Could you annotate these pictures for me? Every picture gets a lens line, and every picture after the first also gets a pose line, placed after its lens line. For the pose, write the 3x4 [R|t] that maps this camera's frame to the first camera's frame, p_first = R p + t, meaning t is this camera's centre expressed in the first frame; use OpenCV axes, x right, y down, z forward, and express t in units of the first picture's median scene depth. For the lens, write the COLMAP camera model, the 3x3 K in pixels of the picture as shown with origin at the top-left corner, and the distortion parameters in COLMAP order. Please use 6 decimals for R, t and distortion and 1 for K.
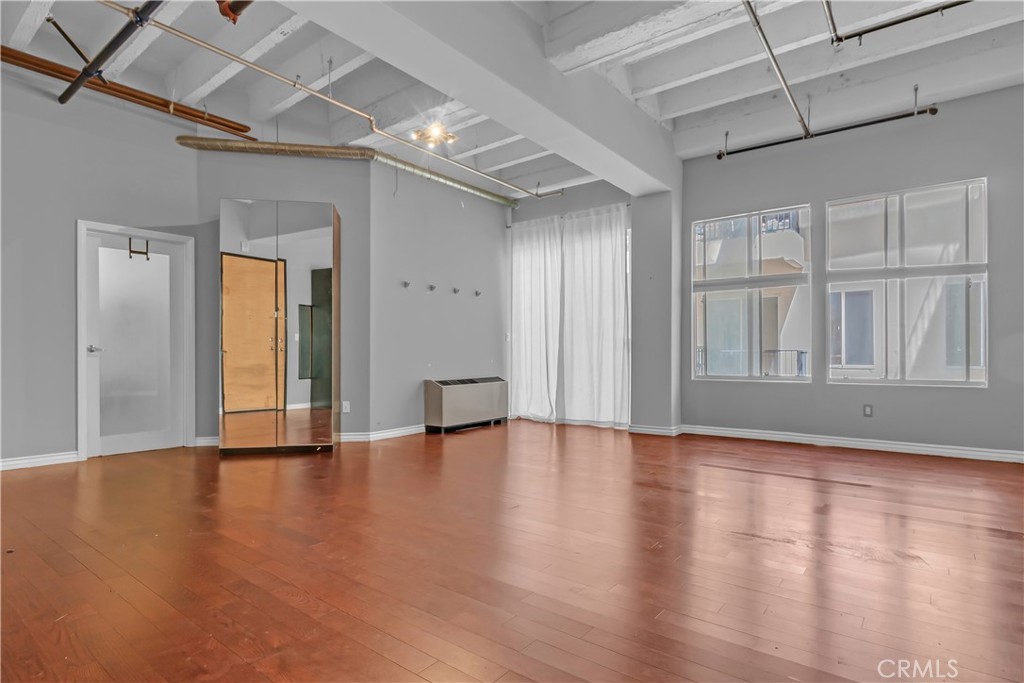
lens RADIAL K [[532.0, 0, 503.2], [0, 532.0, 354.8], [0, 0, 1]] dist [-0.004221, 0.000689]
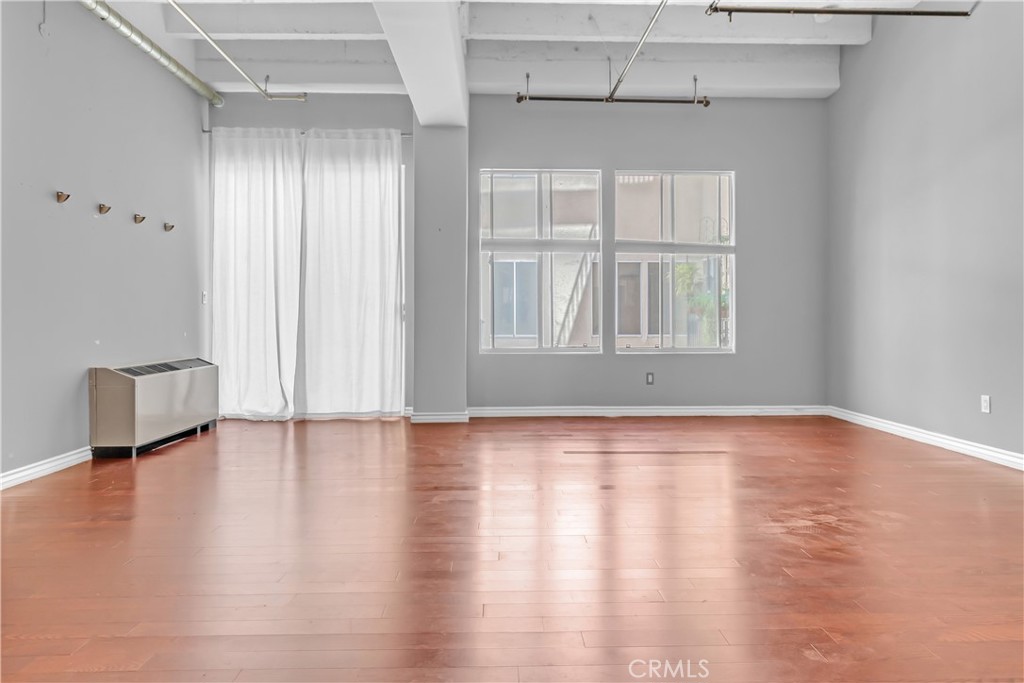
lens RADIAL K [[619.2, 0, 514.1], [0, 619.2, 320.1], [0, 0, 1]] dist [0.003085, 0.003845]
pose [[0.765958, 0.004687, 0.642874, -0.305430], [-0.000307, 0.999976, -0.006924, 0.000042], [-0.642891, 0.005106, 0.765941, 0.260941]]
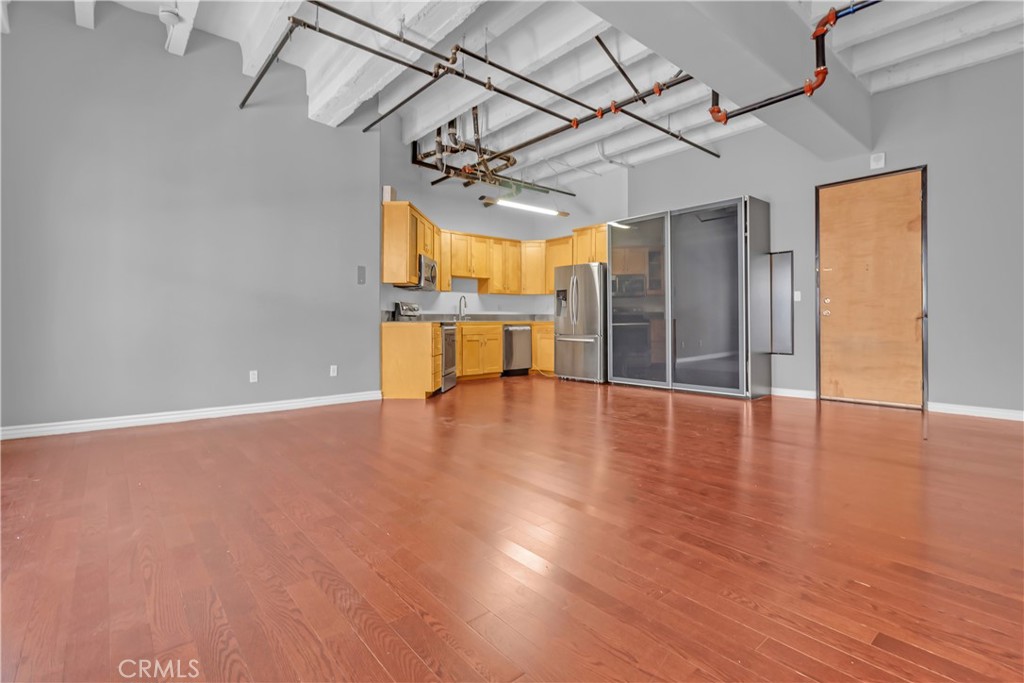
lens RADIAL K [[473.5, 0, 522.1], [0, 473.5, 316.0], [0, 0, 1]] dist [0.011729, 0.000026]
pose [[-0.980896, 0.007333, 0.194393, 0.011864], [0.004592, 0.999884, -0.014544, 0.001548], [-0.194477, -0.013373, -0.980816, 1.375766]]
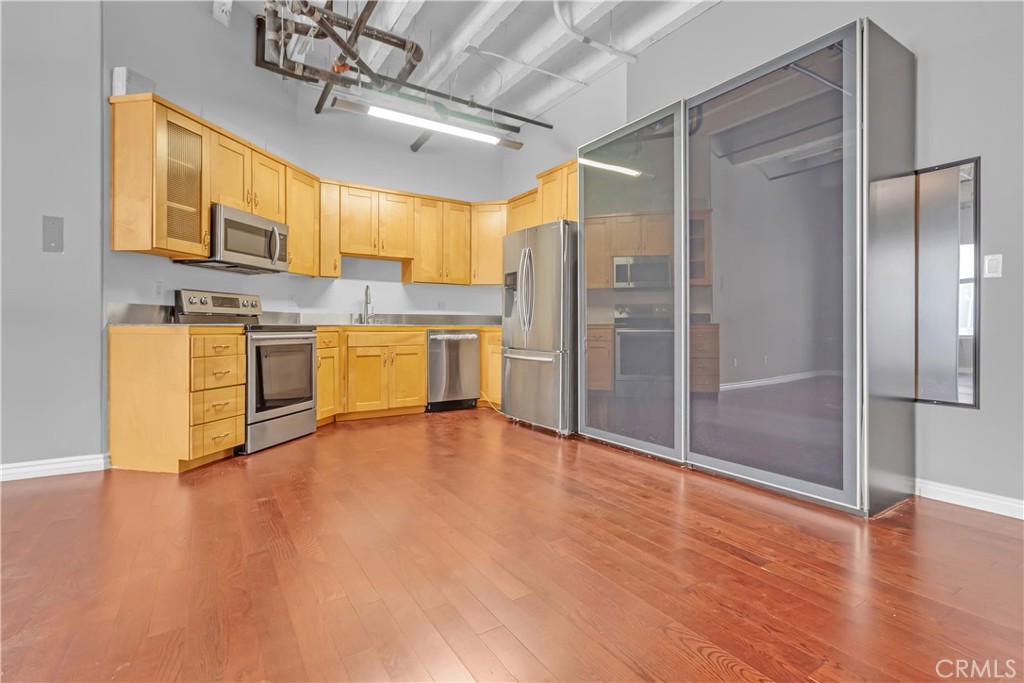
lens RADIAL K [[488.6, 0, 511.2], [0, 488.6, 325.0], [0, 0, 1]] dist [0.003586, 0.000248]
pose [[-0.943843, 0.000910, 0.330392, -0.132692], [-0.001591, 0.999972, -0.007300, 0.002395], [-0.330389, -0.007416, -0.943816, 0.715813]]
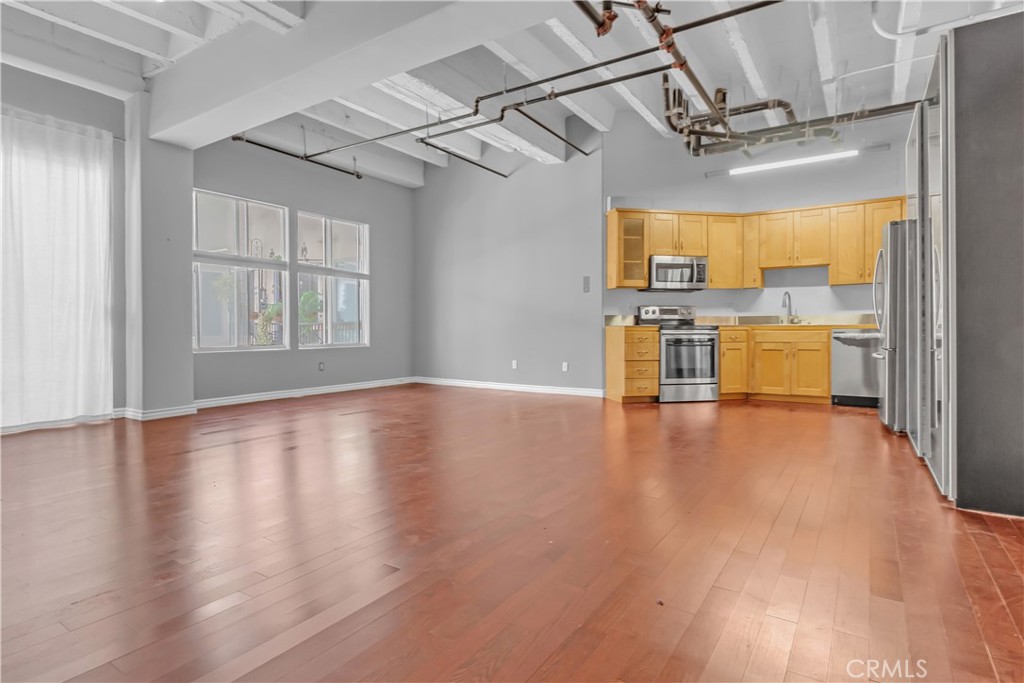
lens RADIAL K [[532.0, 0, 515.8], [0, 532.0, 331.9], [0, 0, 1]] dist [-0.004221, 0.000689]
pose [[-0.088402, -0.005951, 0.996067, -0.817180], [0.000629, 0.999982, 0.006030, 0.004651], [-0.996085, 0.001159, -0.088396, 0.640779]]
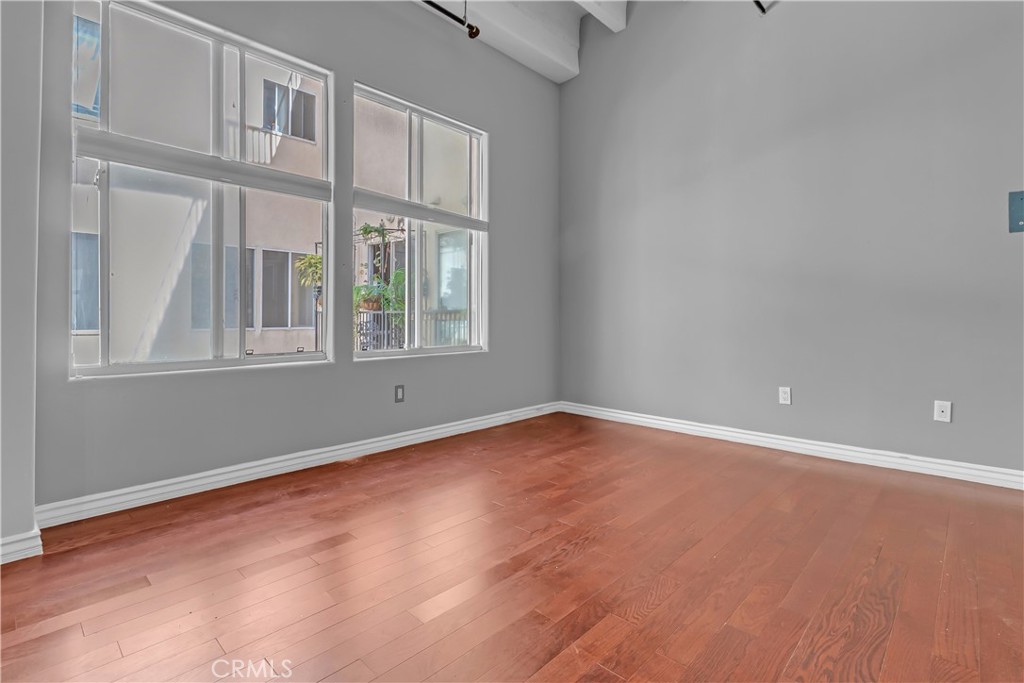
lens RADIAL K [[488.6, 0, 524.4], [0, 488.6, 311.5], [0, 0, 1]] dist [0.003586, 0.000248]
pose [[0.075303, 0.012631, 0.997081, 0.034358], [-0.002171, 0.999919, -0.012503, 0.001137], [-0.997158, -0.001223, 0.075324, 0.821773]]
